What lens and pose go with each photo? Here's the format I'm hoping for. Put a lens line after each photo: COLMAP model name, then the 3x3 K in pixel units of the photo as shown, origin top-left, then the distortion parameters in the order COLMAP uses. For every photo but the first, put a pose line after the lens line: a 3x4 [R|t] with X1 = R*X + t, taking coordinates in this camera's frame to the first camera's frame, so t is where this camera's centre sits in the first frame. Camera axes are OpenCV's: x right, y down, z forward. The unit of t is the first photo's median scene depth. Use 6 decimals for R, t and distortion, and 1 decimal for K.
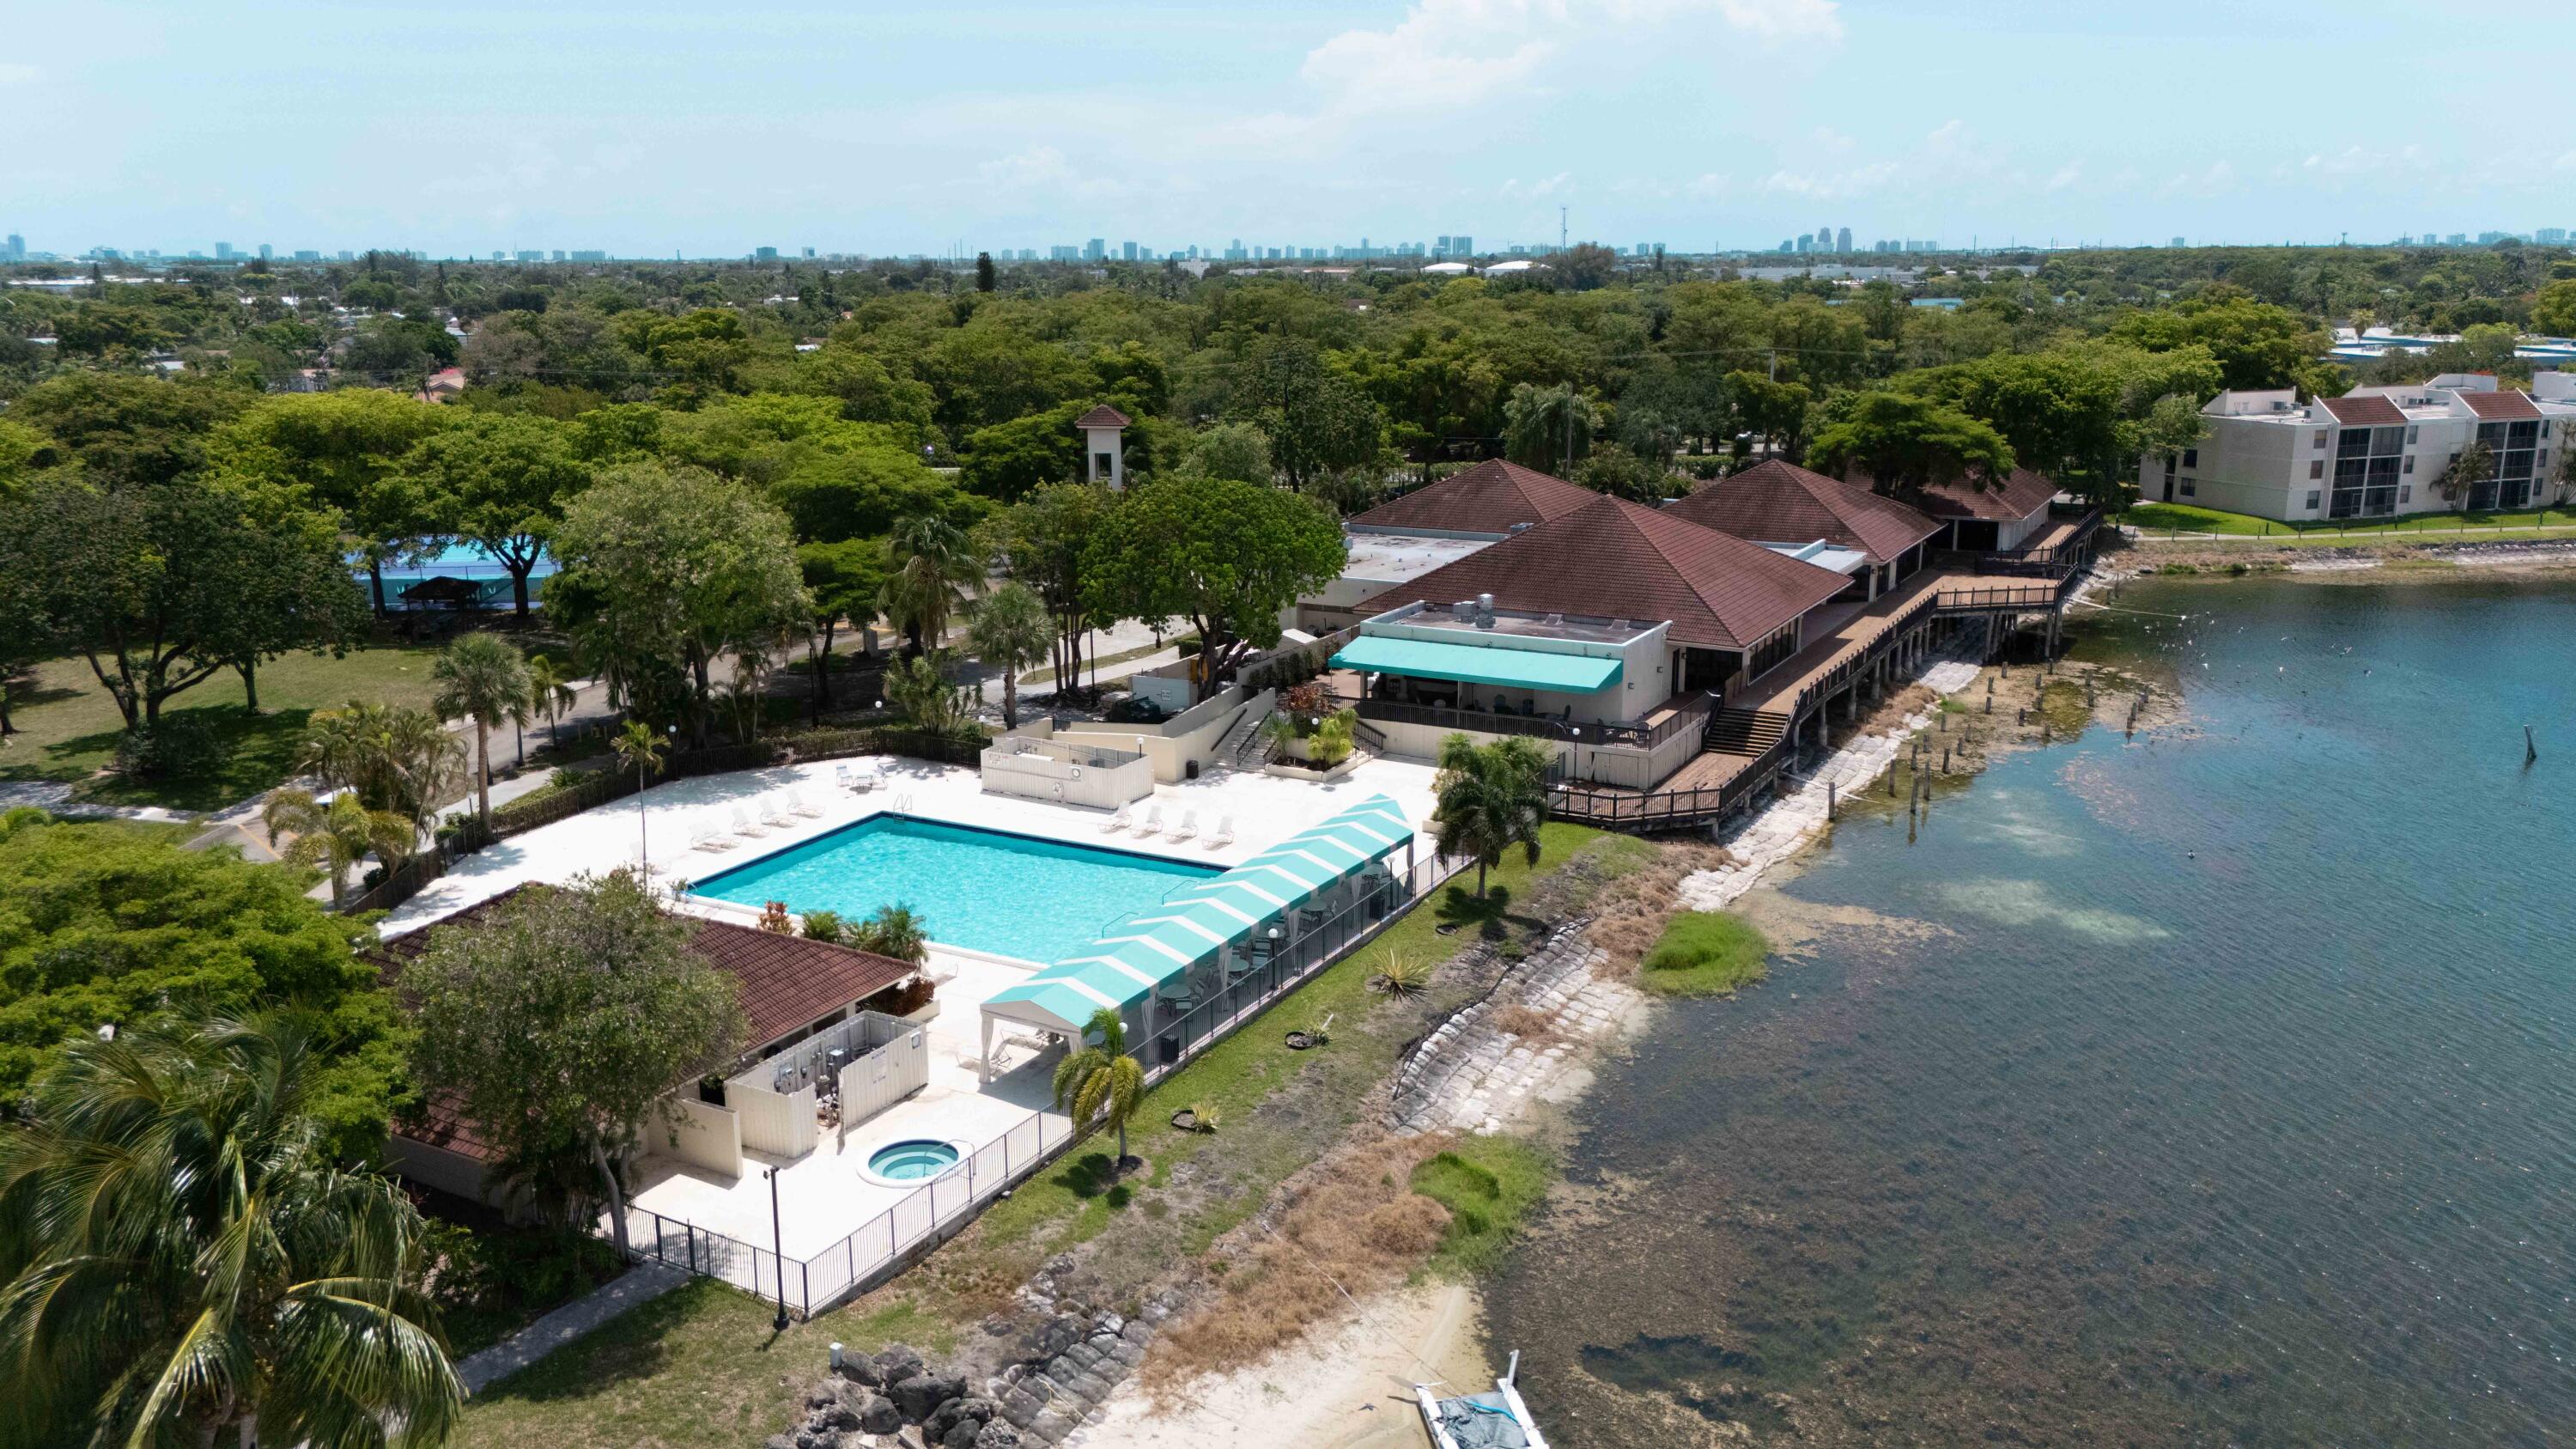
lens RADIAL K [[1937.7, 0, 1275.2], [0, 1937.7, 731.3], [0, 0, 1]] dist [0.084612, -0.089309]
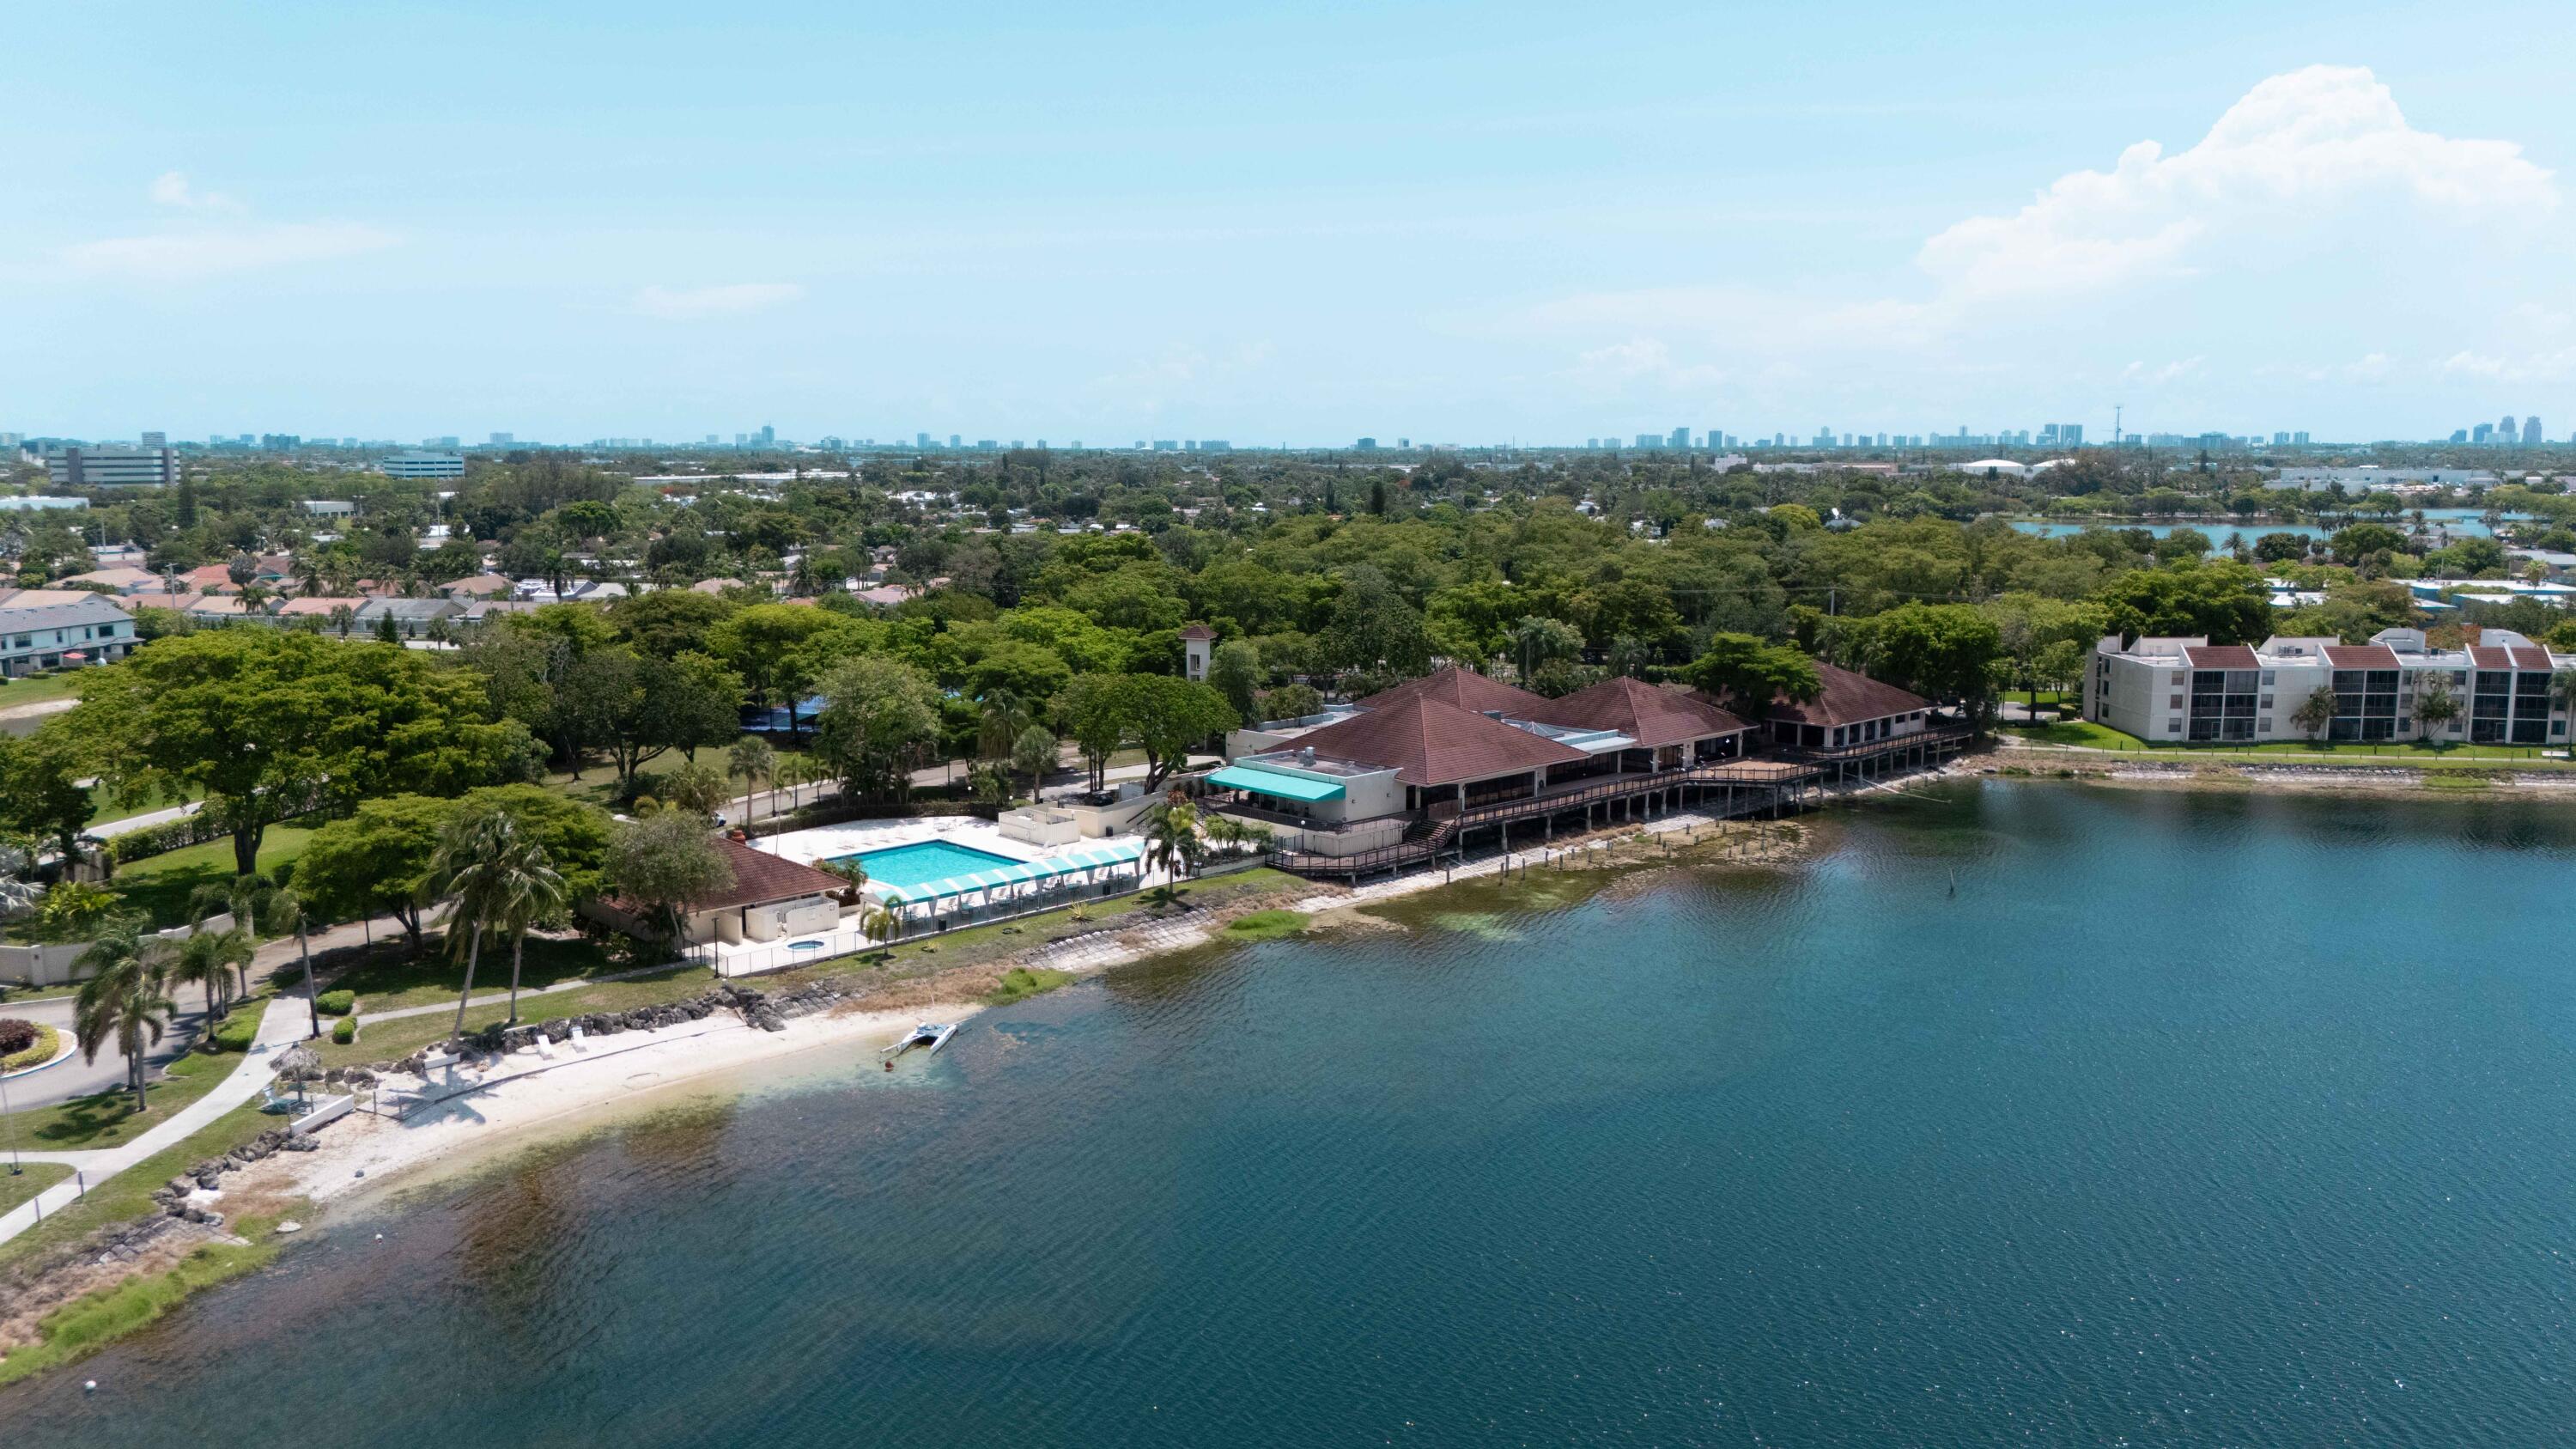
lens RADIAL K [[1937.7, 0, 1275.2], [0, 1937.7, 731.3], [0, 0, 1]] dist [0.084612, -0.089309]
pose [[0.953658, 0.049710, -0.296760, 0.350321], [-0.076147, 0.994026, -0.078195, 0.030758], [0.291100, 0.097168, 0.951745, -0.383605]]
